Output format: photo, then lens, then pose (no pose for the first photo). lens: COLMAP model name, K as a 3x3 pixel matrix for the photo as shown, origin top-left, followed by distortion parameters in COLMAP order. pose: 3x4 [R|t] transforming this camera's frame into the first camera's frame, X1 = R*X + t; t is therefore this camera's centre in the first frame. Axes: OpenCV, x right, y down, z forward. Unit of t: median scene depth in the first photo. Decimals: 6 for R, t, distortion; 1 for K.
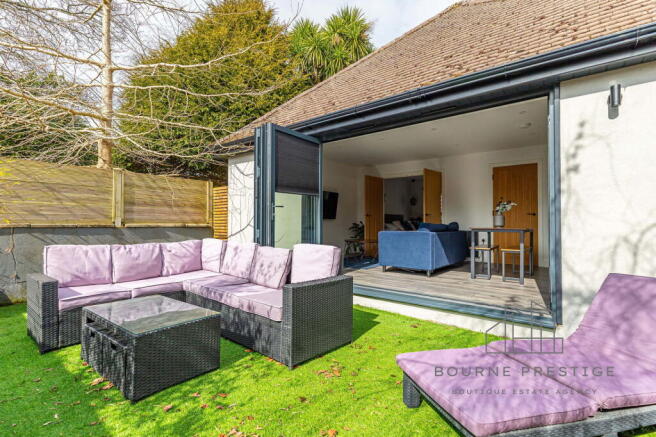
lens RADIAL K [[296.5, 0, 316.0], [0, 296.5, 210.0], [0, 0, 1]] dist [0.004063, -0.000371]
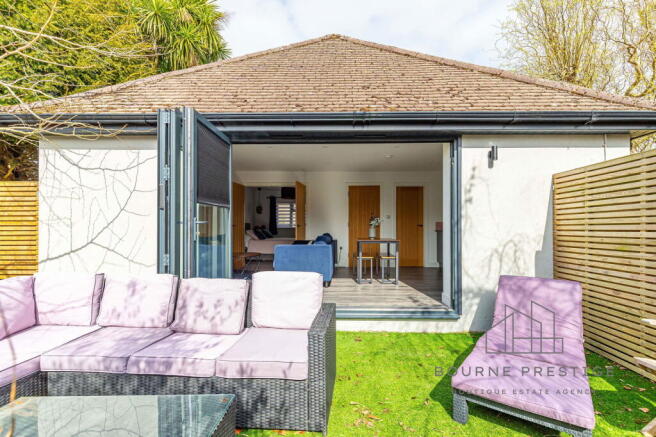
lens RADIAL K [[296.5, 0, 331.3], [0, 296.5, 219.5], [0, 0, 1]] dist [0.004063, -0.000371]
pose [[0.793839, 0.013318, 0.607982, -0.443851], [-0.021943, 0.999736, 0.006753, -0.042120], [-0.607732, -0.018702, 0.793922, 0.275970]]
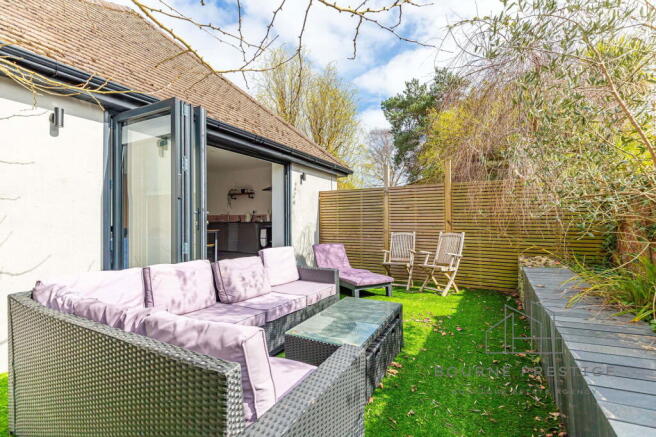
lens RADIAL K [[296.5, 0, 328.5], [0, 296.5, 220.8], [0, 0, 1]] dist [0.004063, -0.000371]
pose [[-0.187662, 0.011689, 0.982164, -1.320007], [-0.011583, 0.999833, -0.014112, 0.026604], [-0.982165, -0.014025, -0.187495, 1.090131]]
